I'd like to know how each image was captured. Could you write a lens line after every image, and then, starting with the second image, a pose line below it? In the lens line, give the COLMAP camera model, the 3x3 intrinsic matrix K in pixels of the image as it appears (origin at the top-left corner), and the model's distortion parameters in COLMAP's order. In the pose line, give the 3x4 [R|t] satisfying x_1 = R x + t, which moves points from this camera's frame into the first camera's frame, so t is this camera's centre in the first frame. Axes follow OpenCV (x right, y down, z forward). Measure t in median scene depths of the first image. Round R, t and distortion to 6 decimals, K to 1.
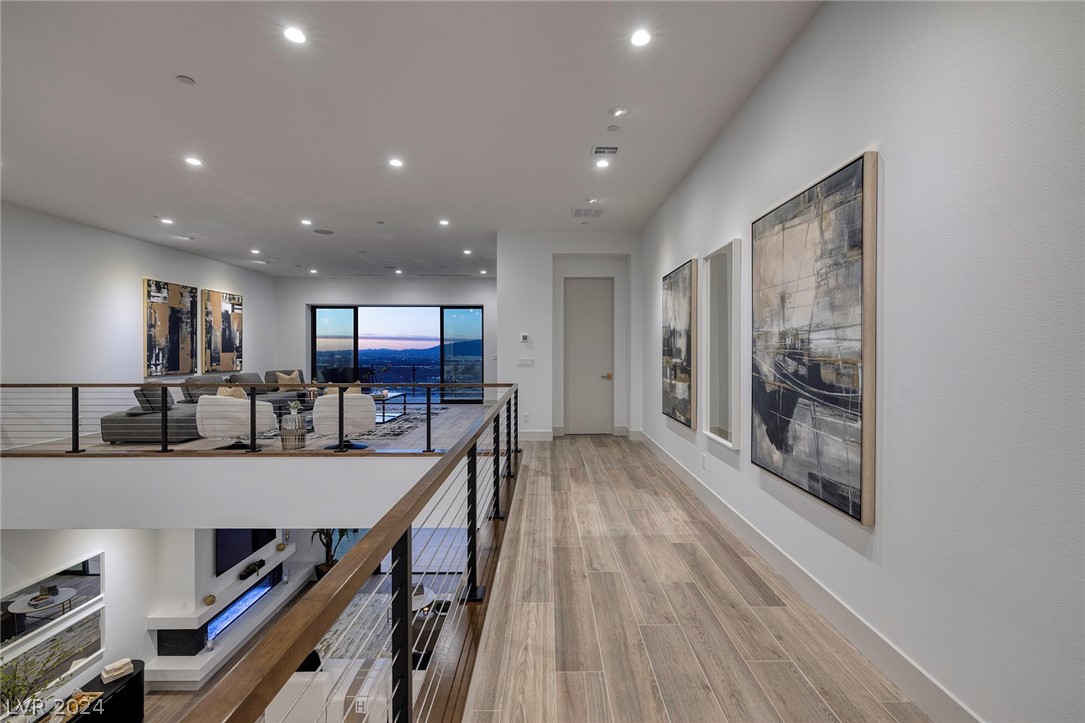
lens RADIAL K [[460.1, 0, 548.9], [0, 460.1, 358.3], [0, 0, 1]] dist [-0.000720, -0.000117]
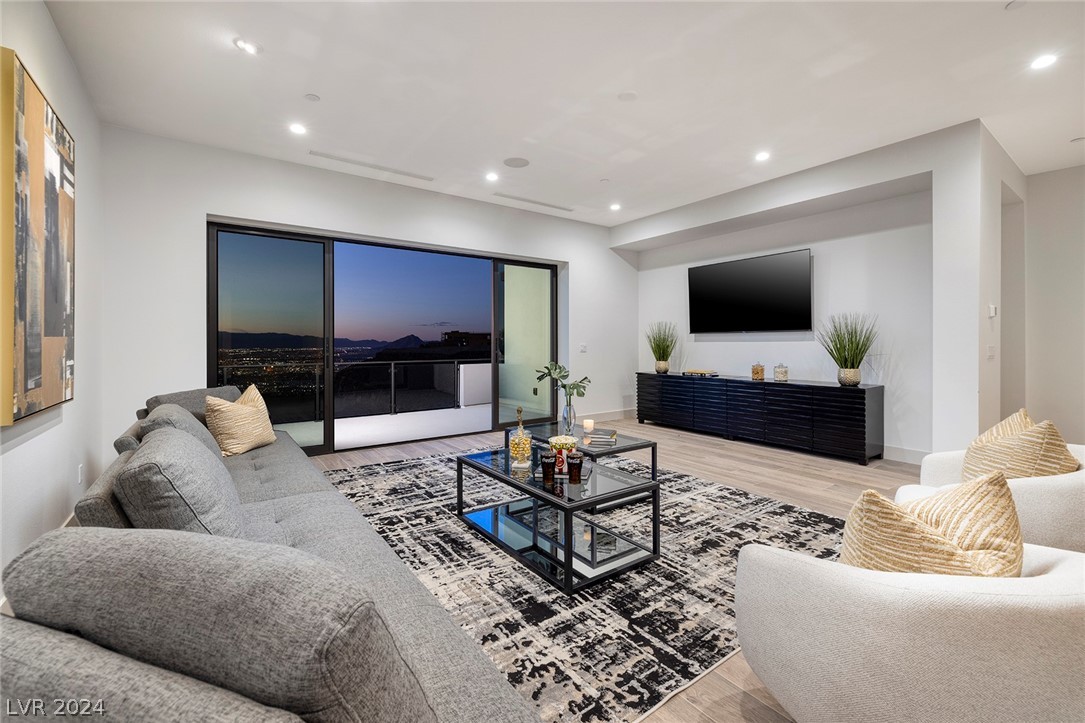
lens RADIAL K [[460.1, 0, 548.9], [0, 460.1, 358.3], [0, 0, 1]] dist [-0.000720, -0.000117]
pose [[0.805982, -0.016815, 0.591701, -0.635268], [0.010051, 0.999841, 0.014722, -0.000738], [-0.591855, -0.005919, 0.806023, 0.627056]]
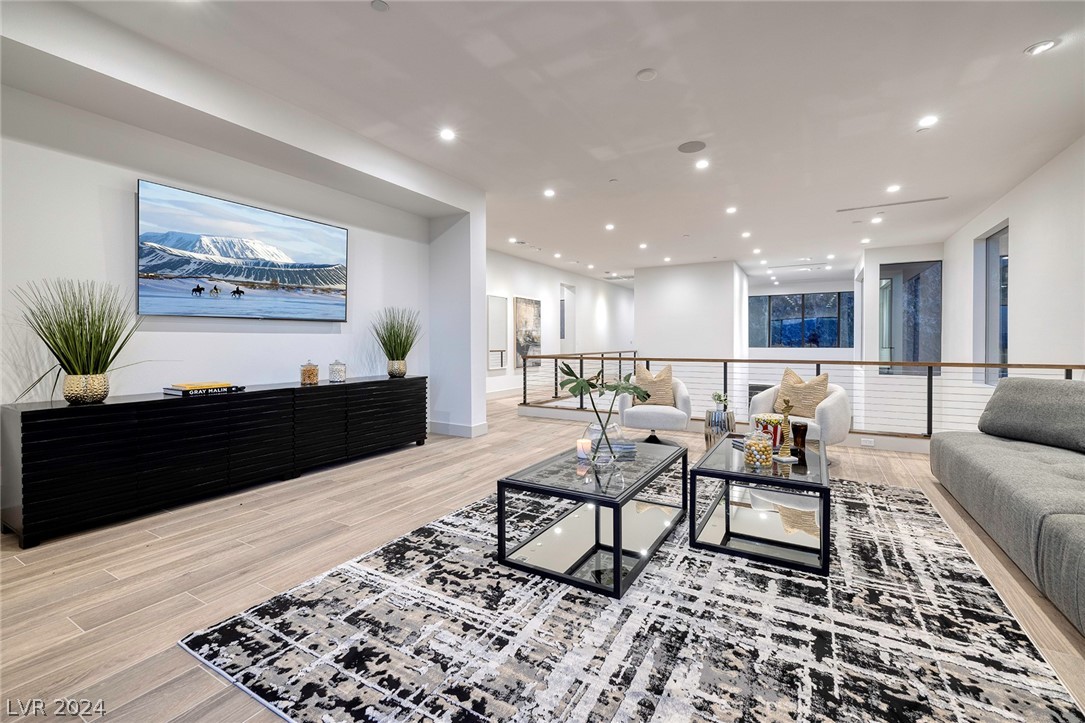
lens RADIAL K [[460.1, 0, 548.9], [0, 460.1, 358.3], [0, 0, 1]] dist [-0.000720, -0.000117]
pose [[-0.865836, -0.009945, 0.500229, -0.474428], [0.018079, 0.998528, 0.051144, -0.004921], [-0.500001, 0.053326, -0.864381, 1.243207]]
